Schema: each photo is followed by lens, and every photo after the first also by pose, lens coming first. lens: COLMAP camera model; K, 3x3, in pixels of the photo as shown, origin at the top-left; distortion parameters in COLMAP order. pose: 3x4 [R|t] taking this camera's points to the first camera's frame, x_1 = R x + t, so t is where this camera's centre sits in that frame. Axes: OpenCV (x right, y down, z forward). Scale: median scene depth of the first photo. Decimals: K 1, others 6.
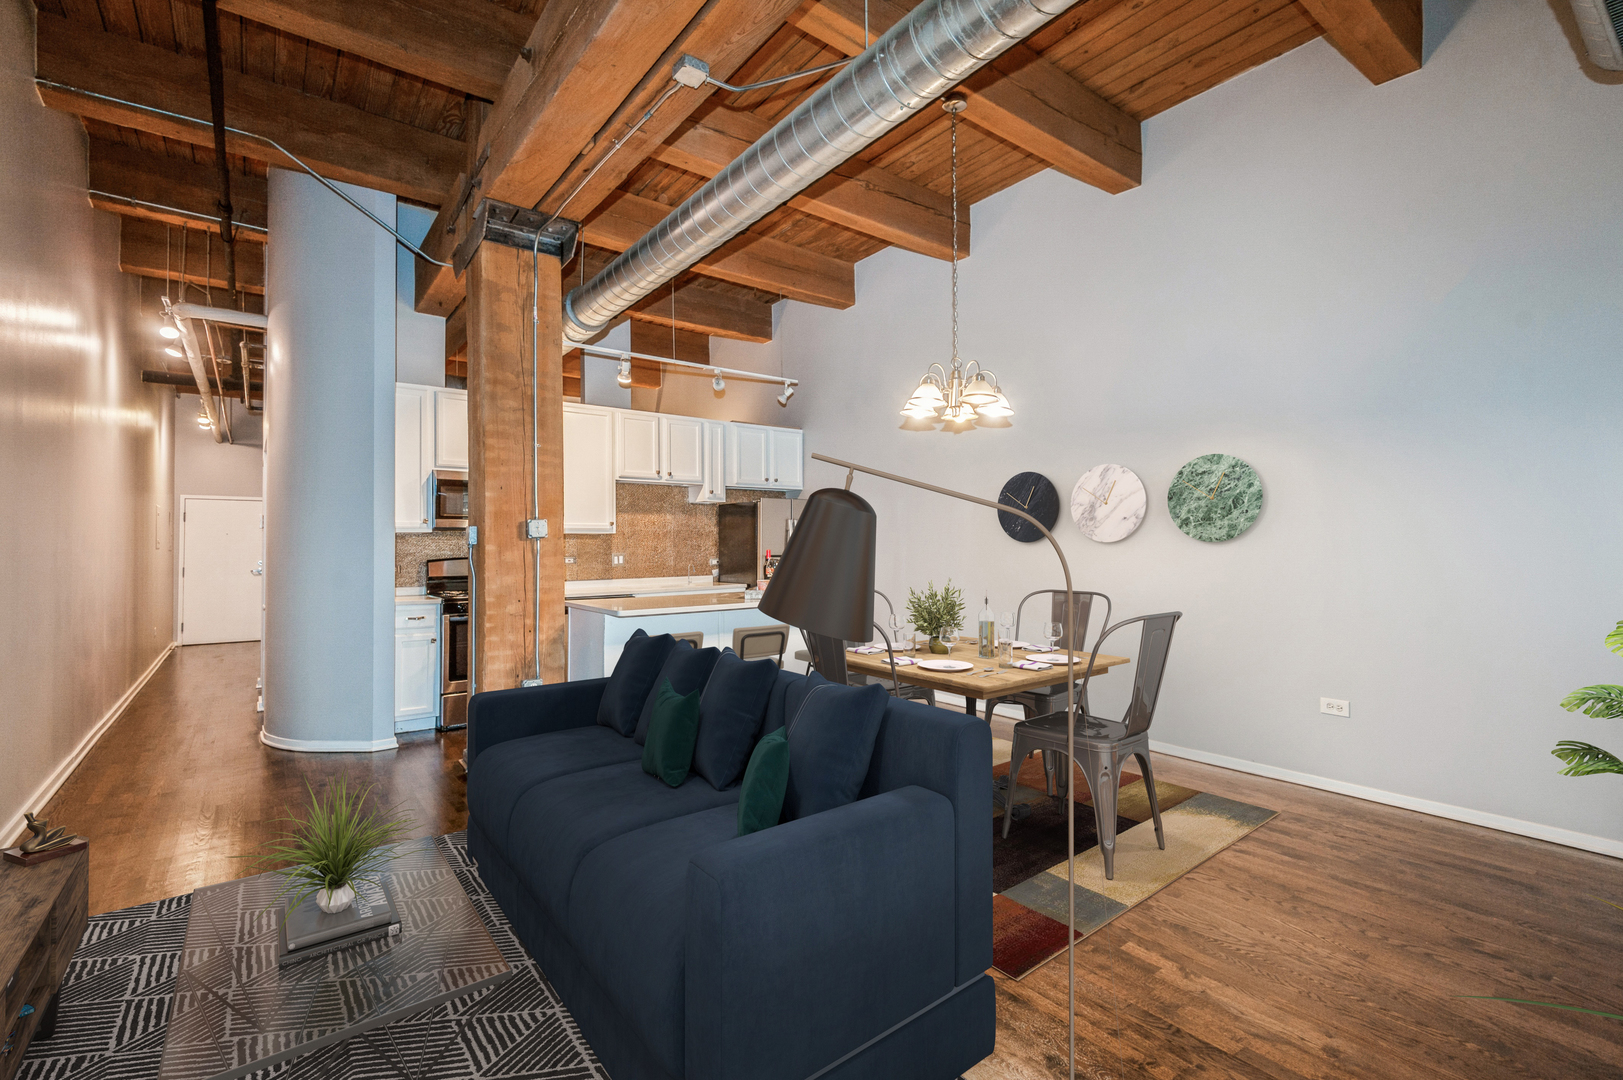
lens RADIAL K [[716.2, 0, 812.3], [0, 716.2, 531.5], [0, 0, 1]] dist [0.013898, -0.001816]
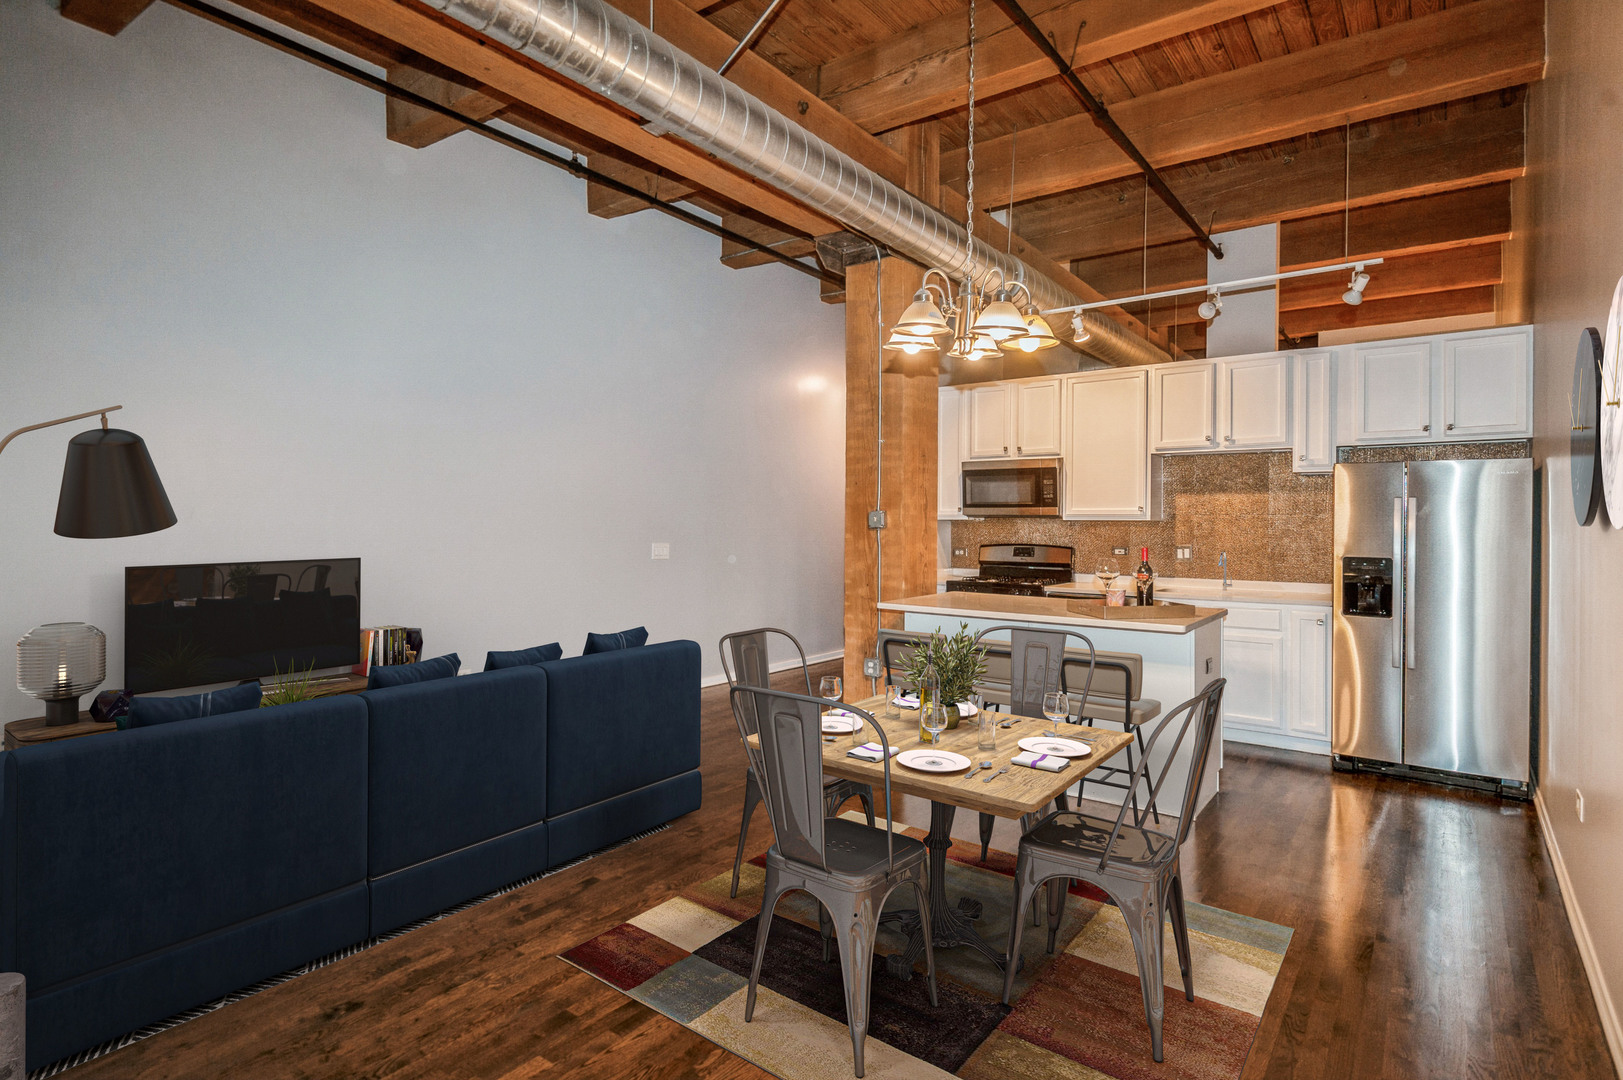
lens RADIAL K [[834.1, 0, 807.3], [0, 834.1, 529.3], [0, 0, 1]] dist [-0.005355, -0.000610]
pose [[0.258837, 0.017629, -0.965760, 0.694533], [0.011597, 0.999705, 0.021357, -0.015281], [0.965851, -0.016728, 0.258556, 0.506085]]
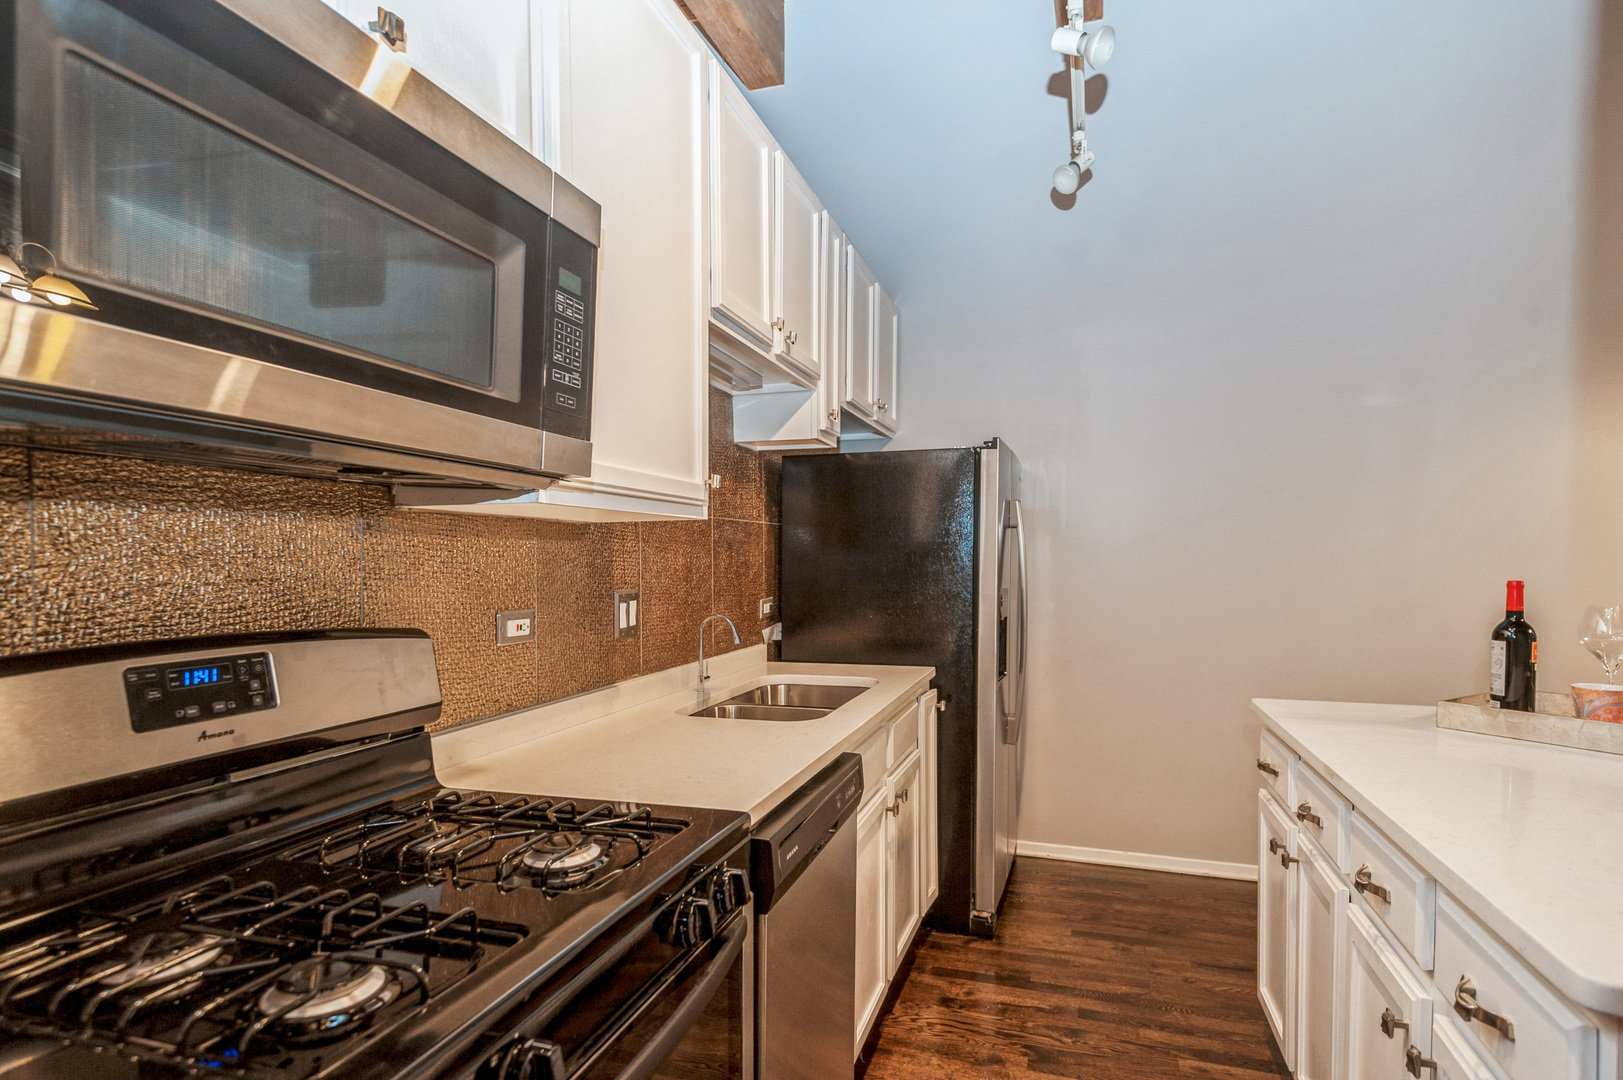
lens RADIAL K [[829.9, 0, 819.1], [0, 829.9, 566.0], [0, 0, 1]] dist [-0.001184, -0.000162]
pose [[0.824467, -0.001358, 0.565908, -0.539665], [-0.013066, 0.999685, 0.021434, 0.017150], [-0.565759, -0.025066, 0.824190, 0.943524]]
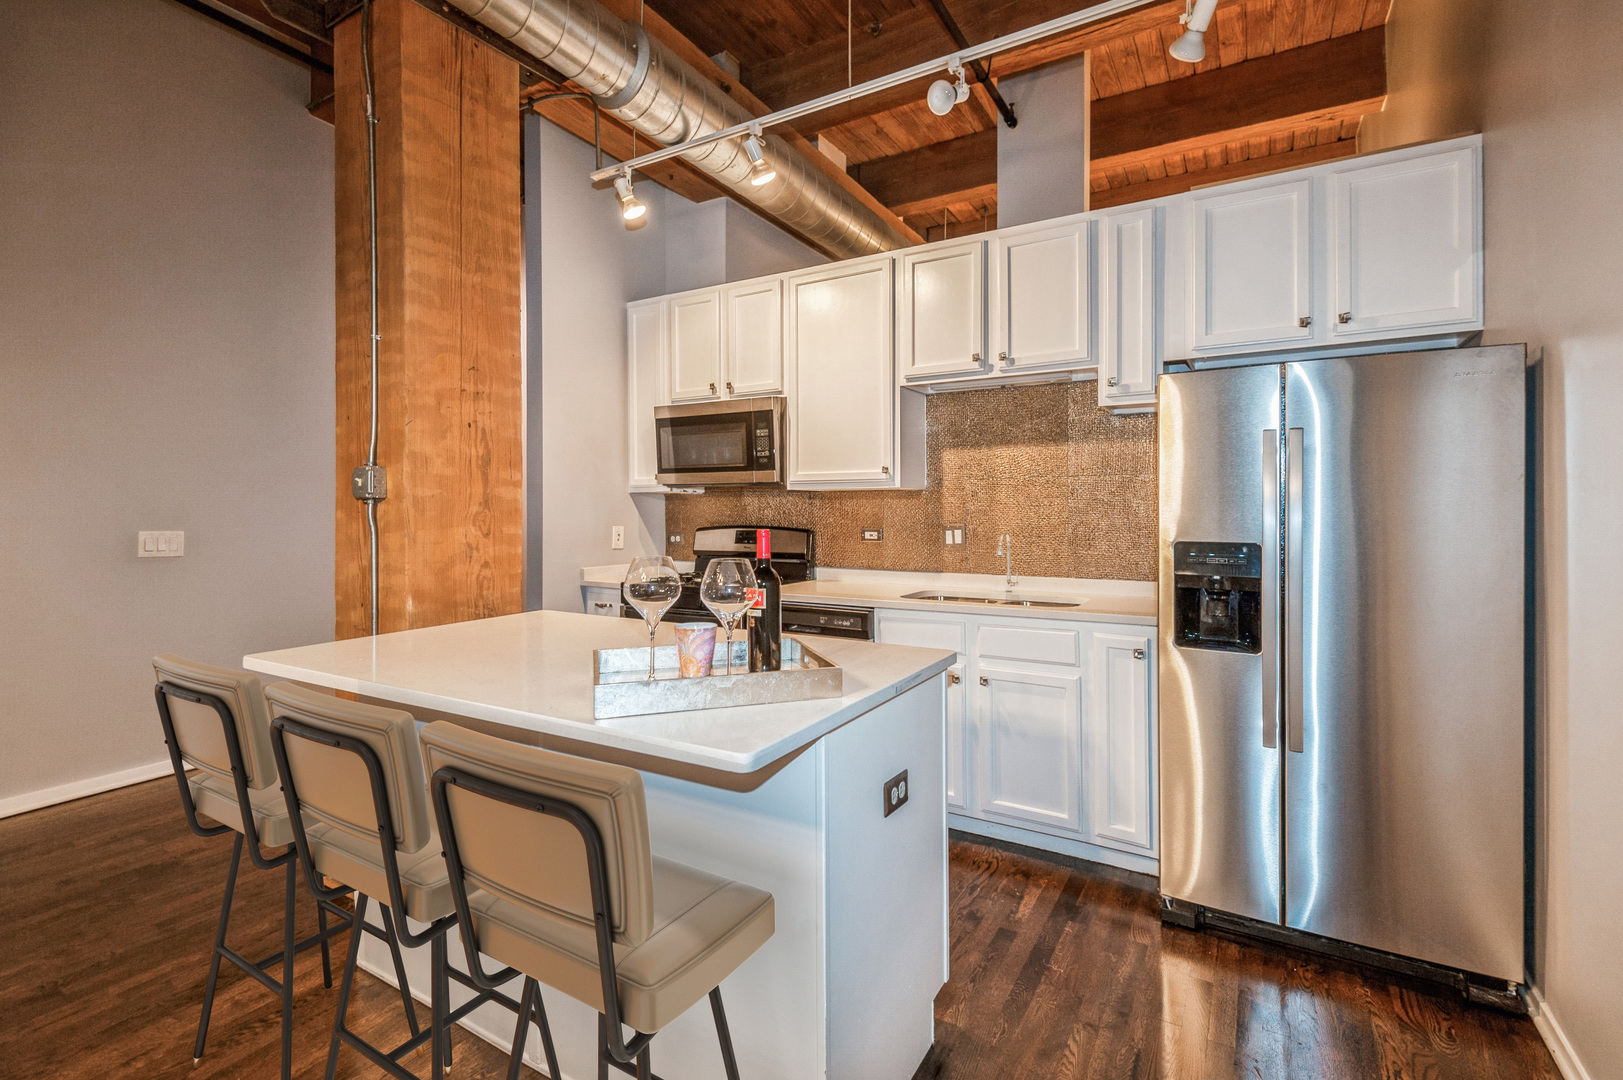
lens RADIAL K [[716.2, 0, 840.2], [0, 716.2, 517.1], [0, 0, 1]] dist [0.013898, -0.001816]
pose [[0.388613, 0.016248, -0.921258, 0.258321], [0.018135, 0.999516, 0.025278, 0.013642], [0.921222, -0.026531, 0.388130, 0.986519]]
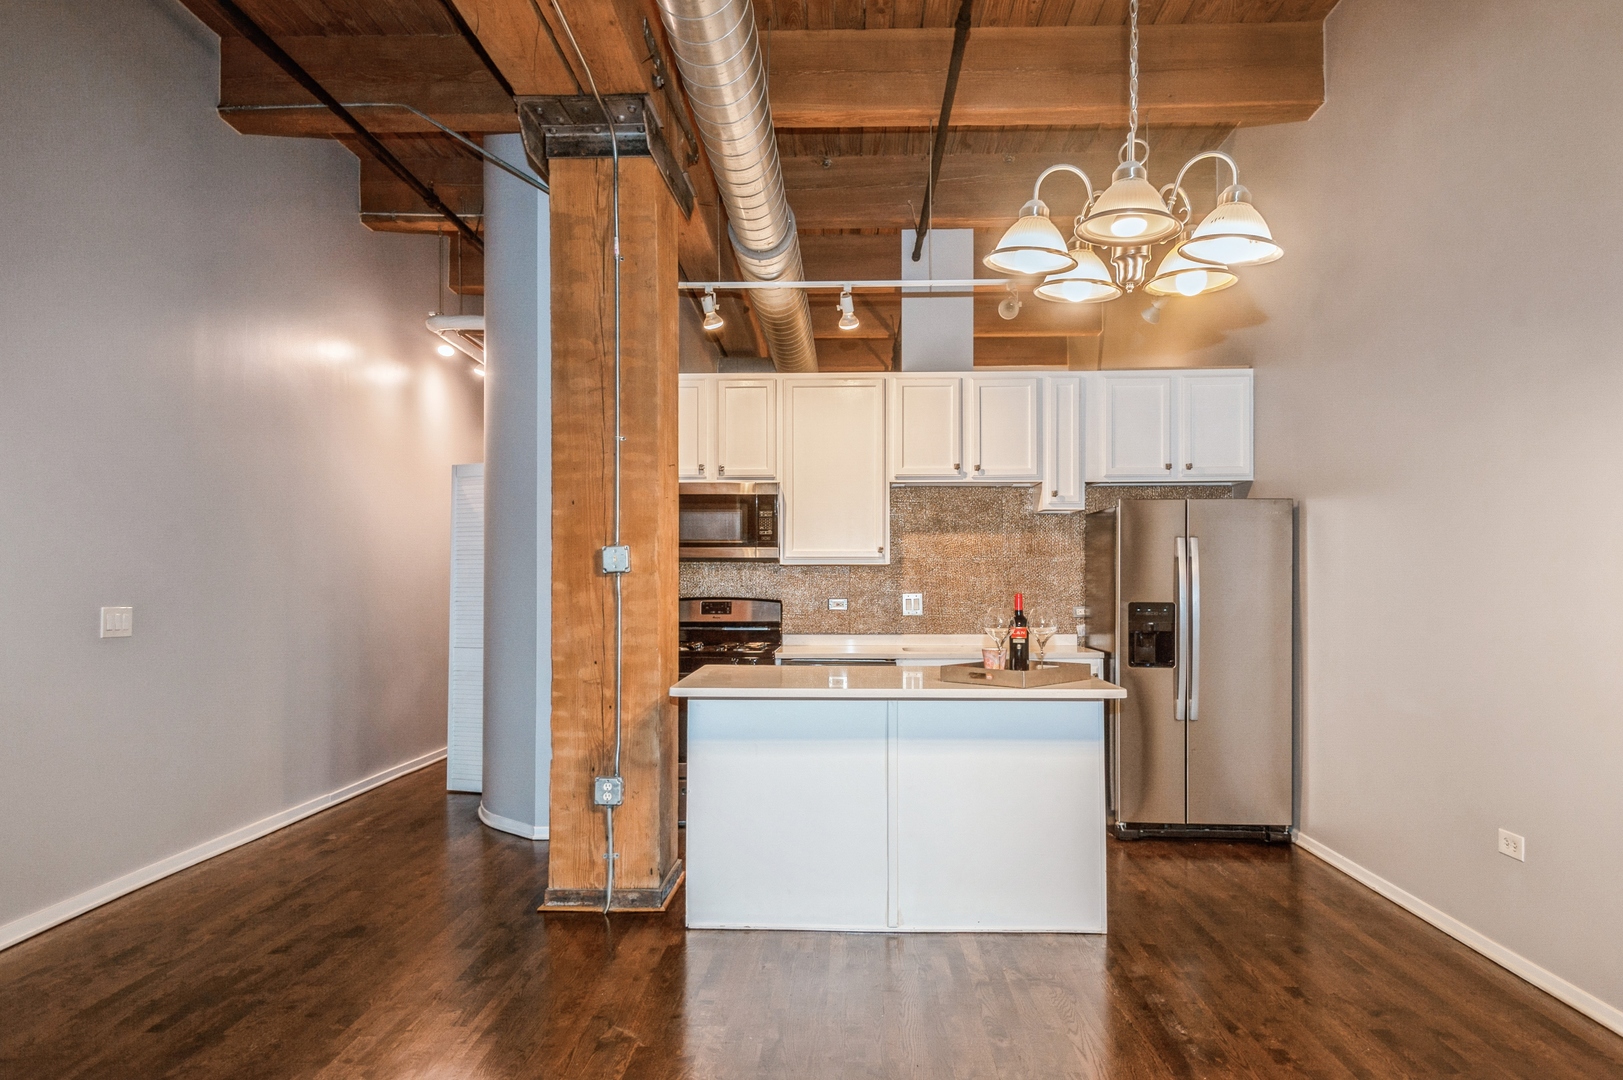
lens RADIAL K [[1005.5, 0, 809.6], [0, 1005.5, 571.1], [0, 0, 1]] dist [0.014382, 0.000749]
pose [[0.773257, 0.000674, -0.634093, 0.327080], [0.007110, 0.999927, 0.009733, -0.000646], [0.634053, -0.012035, 0.773196, 0.325003]]
